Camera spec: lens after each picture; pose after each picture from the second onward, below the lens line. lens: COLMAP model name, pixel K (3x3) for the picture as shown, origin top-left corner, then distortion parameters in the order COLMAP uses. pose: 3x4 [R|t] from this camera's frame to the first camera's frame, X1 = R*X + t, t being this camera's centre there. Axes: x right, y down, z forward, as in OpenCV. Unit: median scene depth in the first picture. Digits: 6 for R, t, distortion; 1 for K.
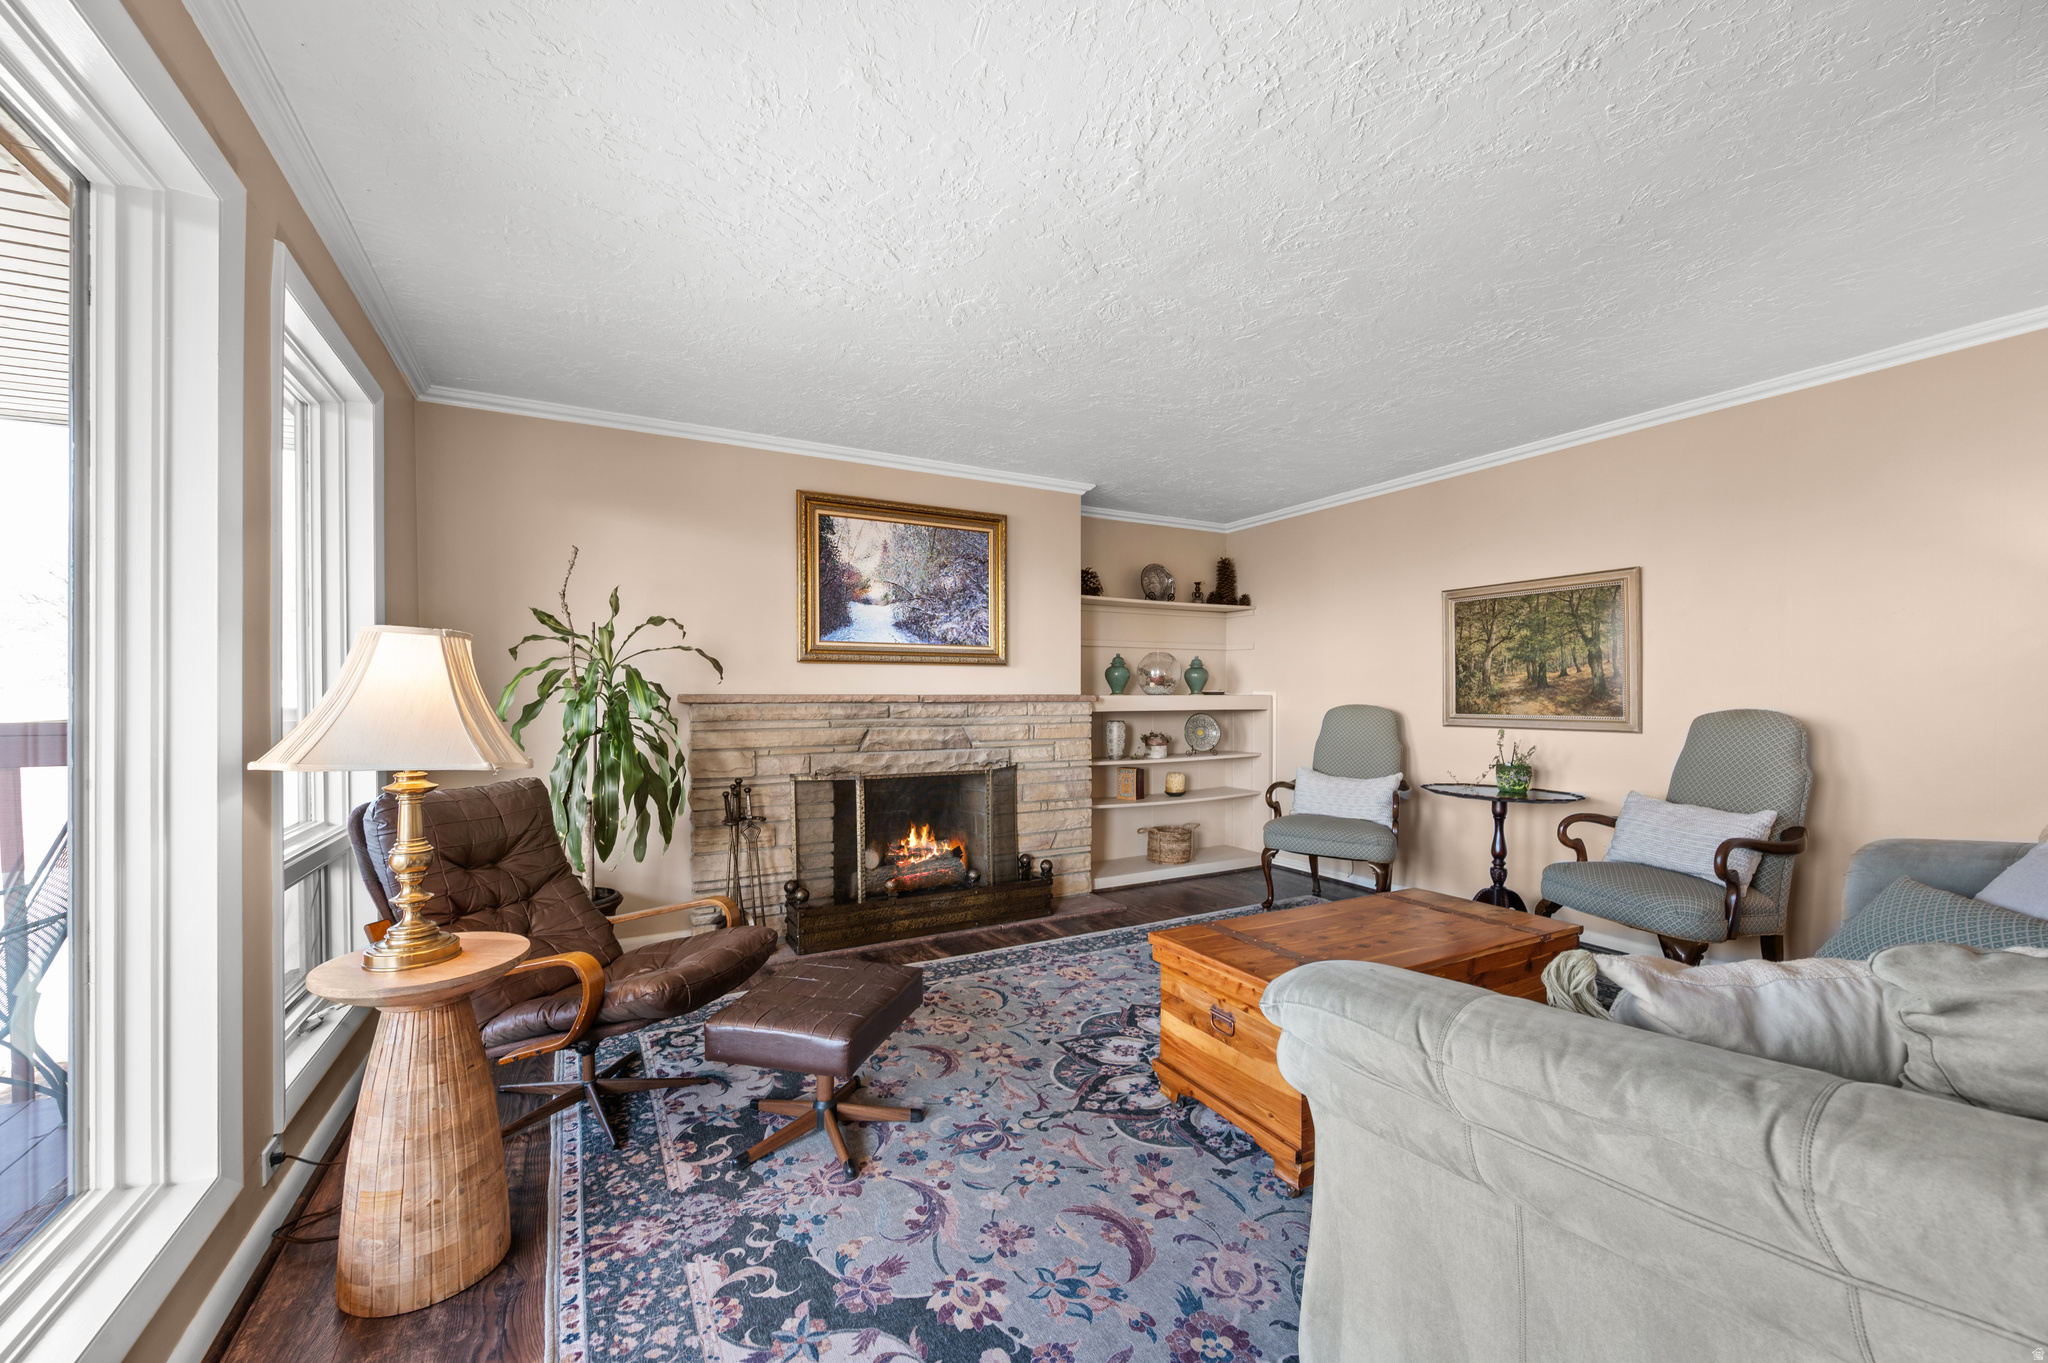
lens RADIAL K [[811.9, 0, 1025.0], [0, 811.9, 707.1], [0, 0, 1]] dist [0.000243, -0.000659]
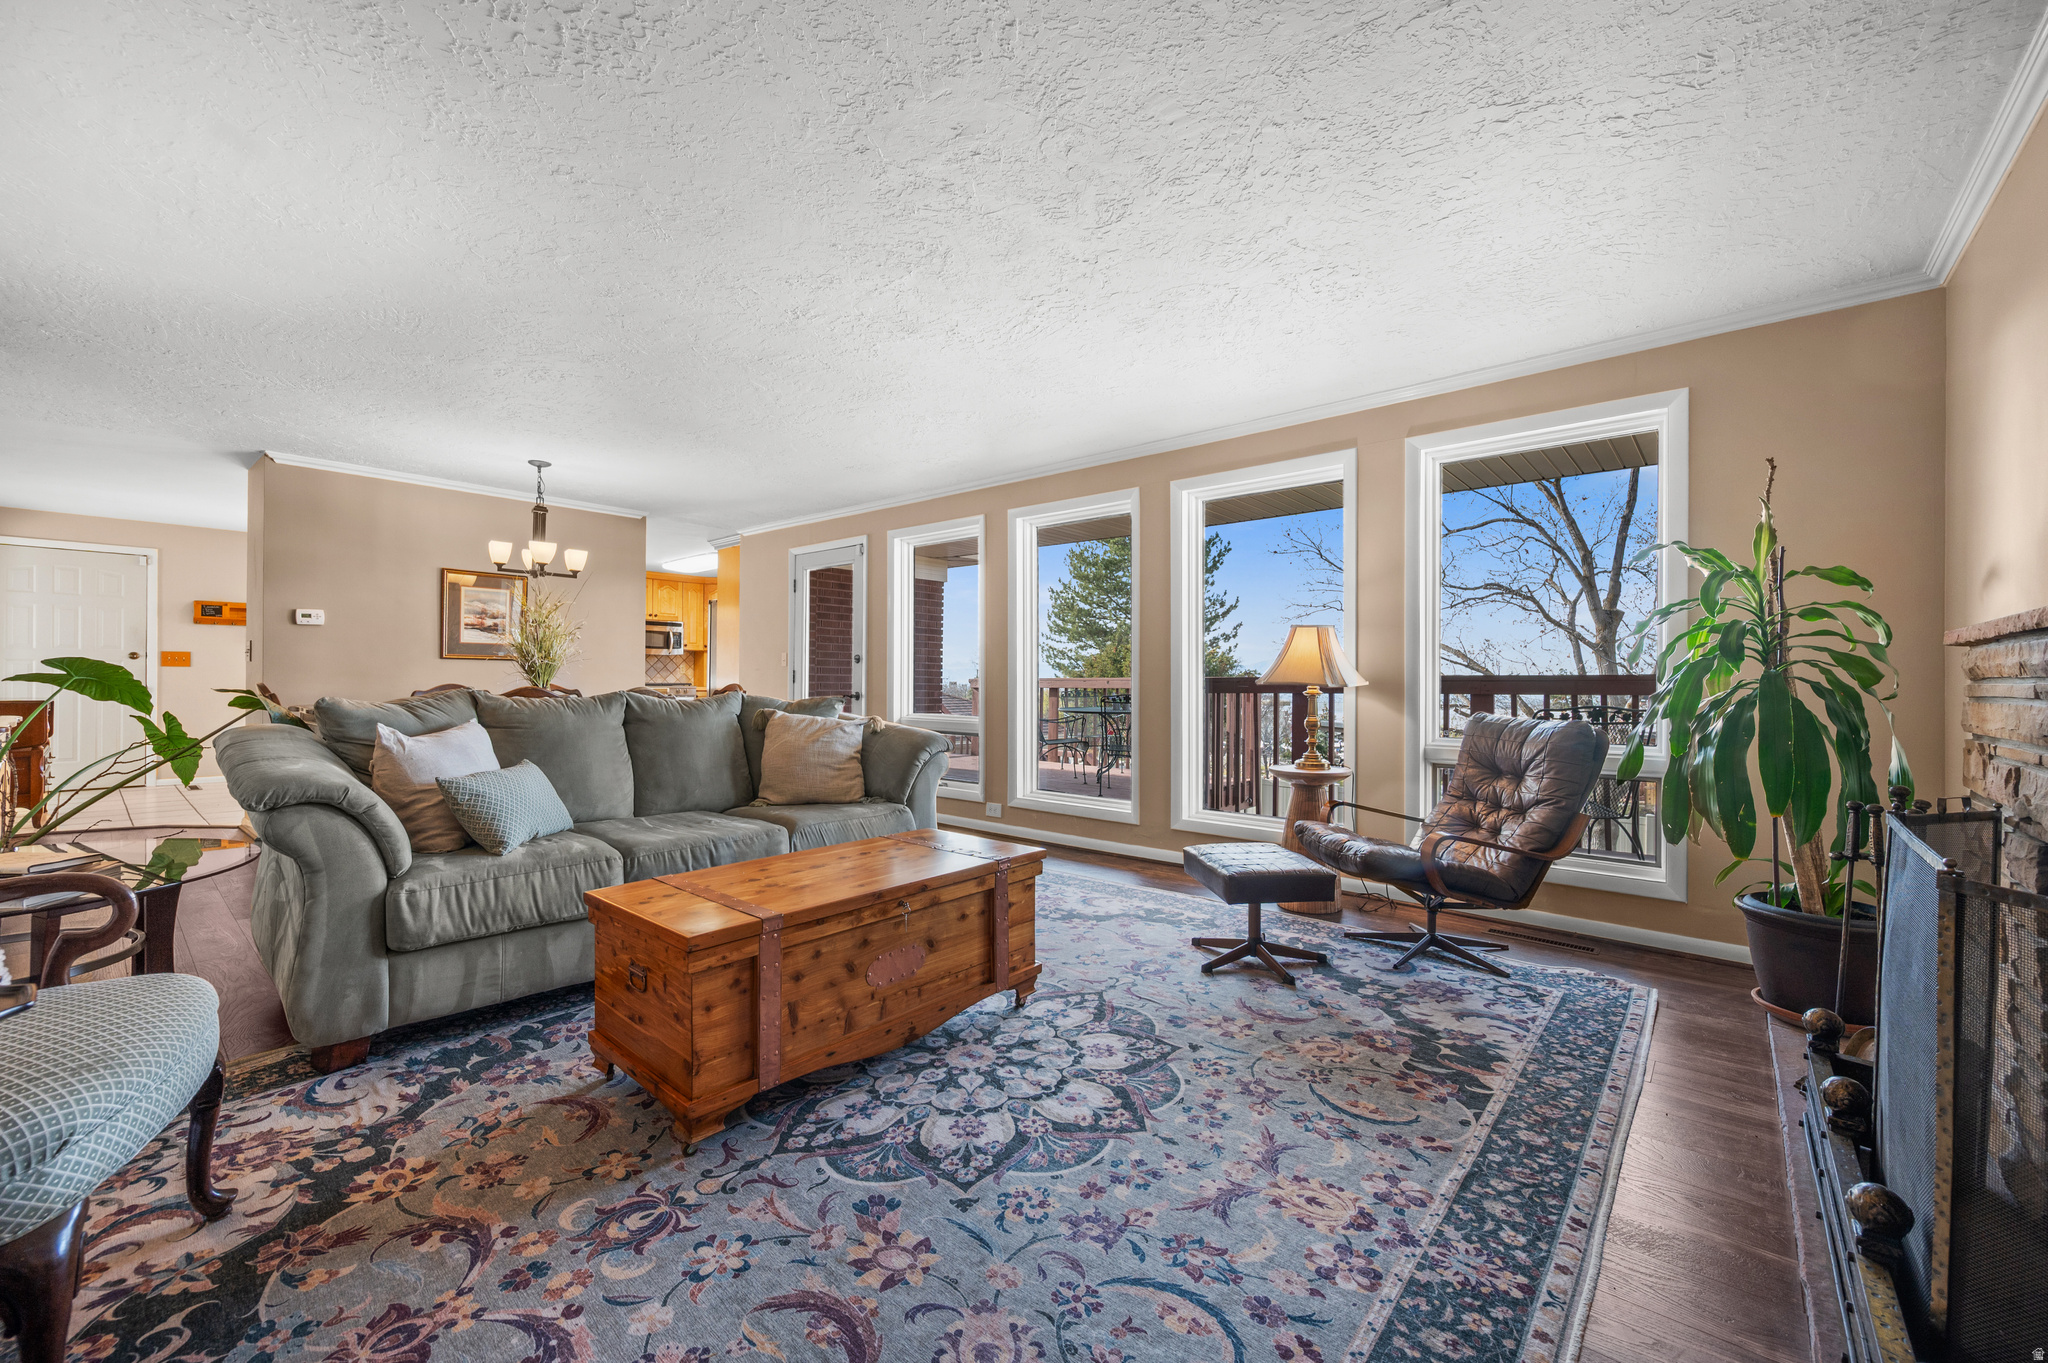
lens RADIAL K [[811.9, 0, 1030.0], [0, 811.9, 687.7], [0, 0, 1]] dist [0.000243, -0.000659]
pose [[-0.934411, -0.001997, -0.356192, 0.340584], [-0.011149, 0.999658, 0.023645, 0.016551], [0.356023, 0.026065, -0.934114, 1.208900]]
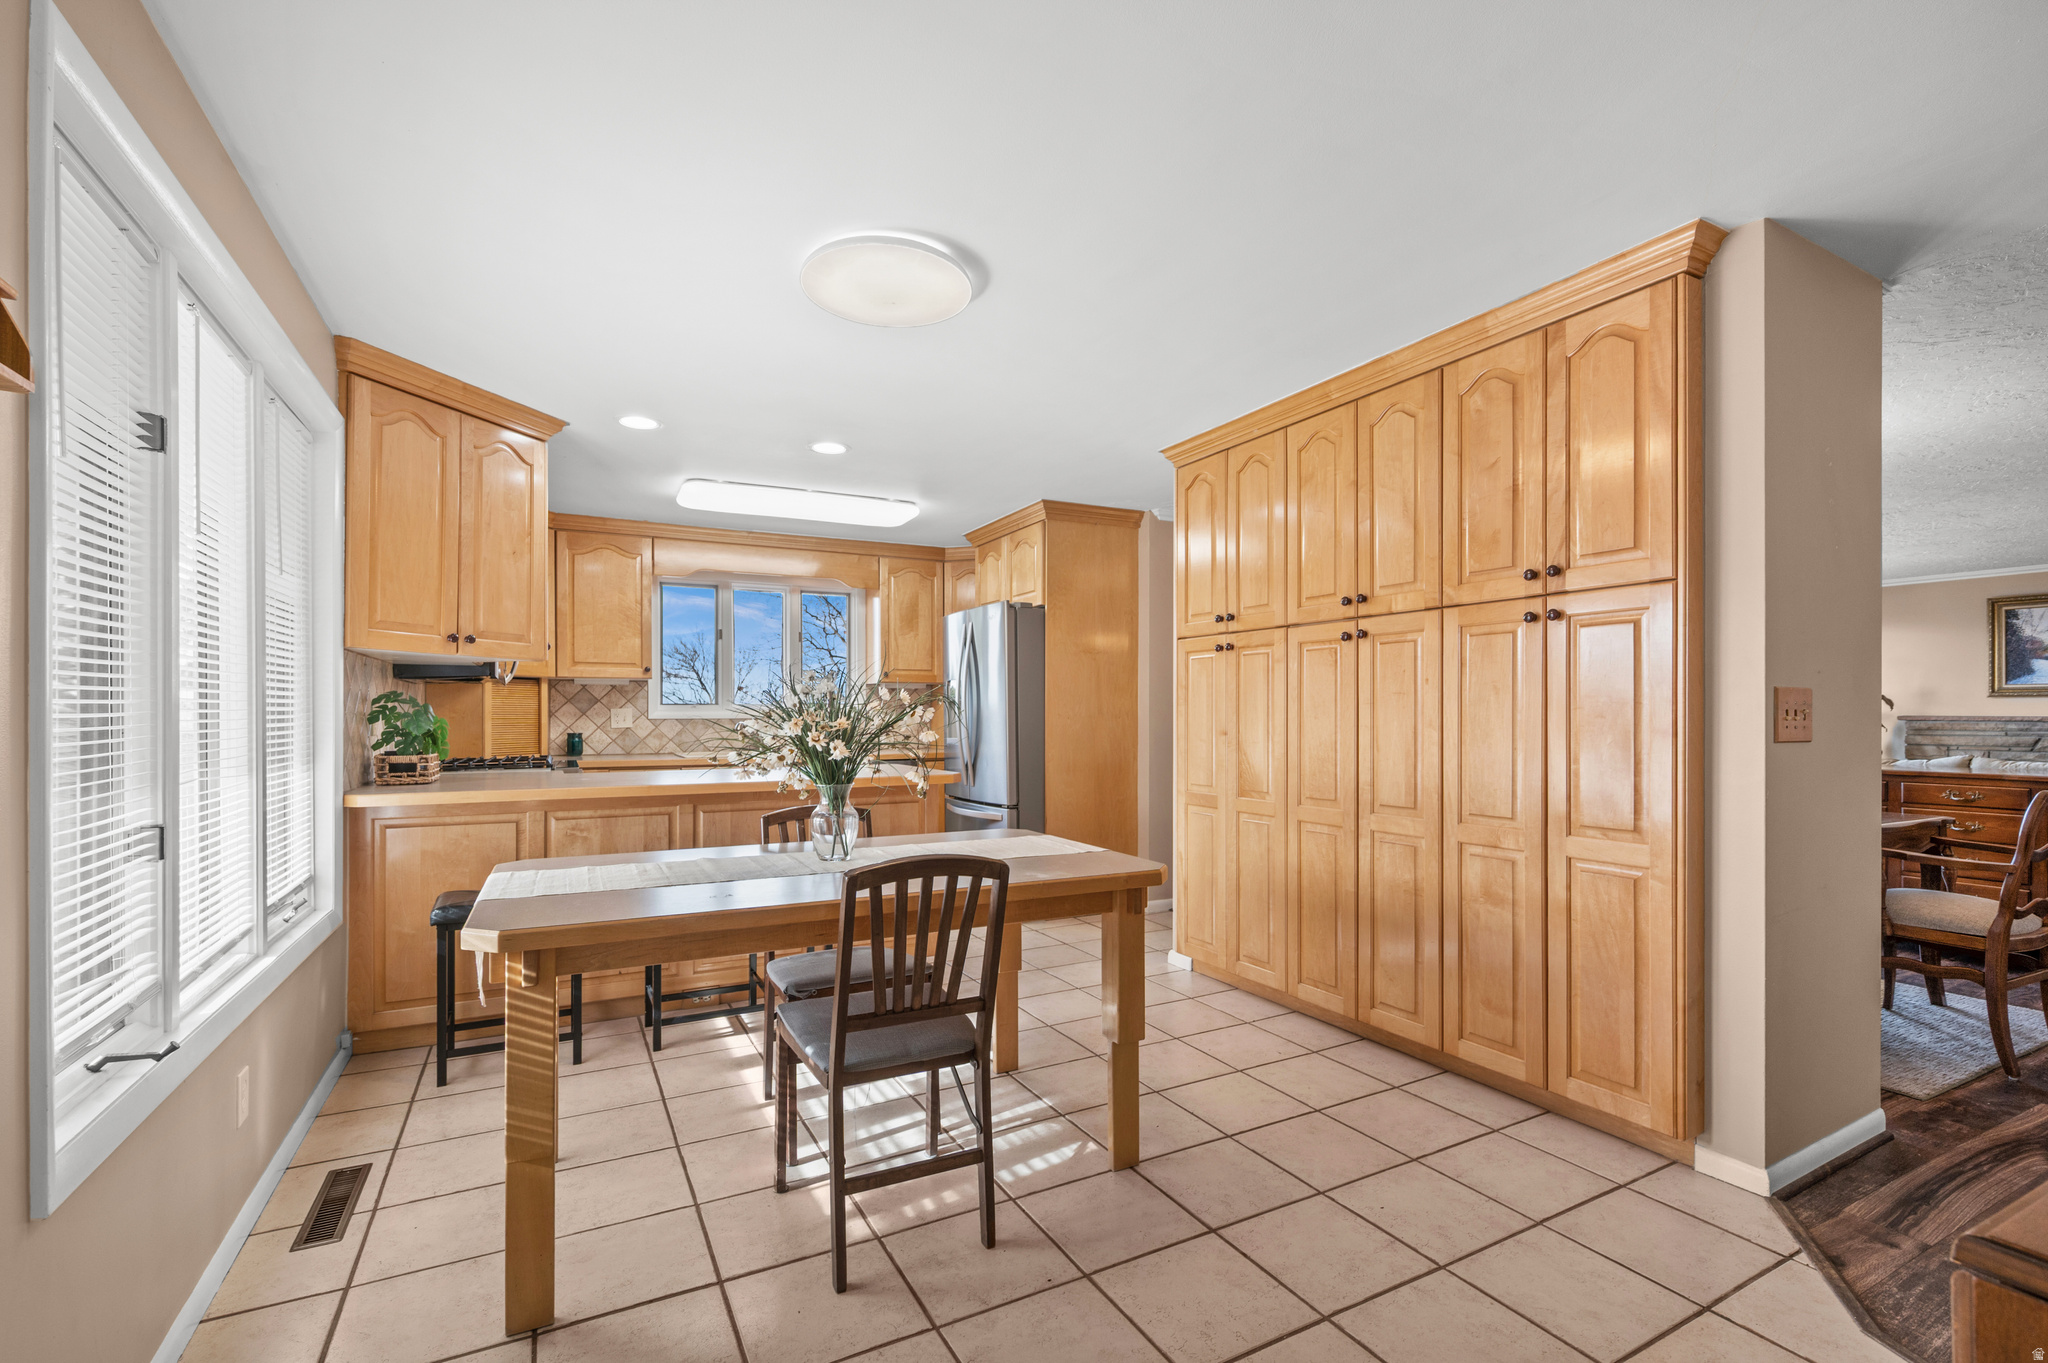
lens RADIAL K [[905.4, 0, 1030.0], [0, 905.4, 716.4], [0, 0, 1]] dist [-0.003792, 0.001094]
pose [[-0.008034, 0.007704, -0.999938, 1.687620], [-0.016653, 0.999831, 0.007837, 0.003747], [0.999829, 0.016715, -0.007905, -1.038007]]
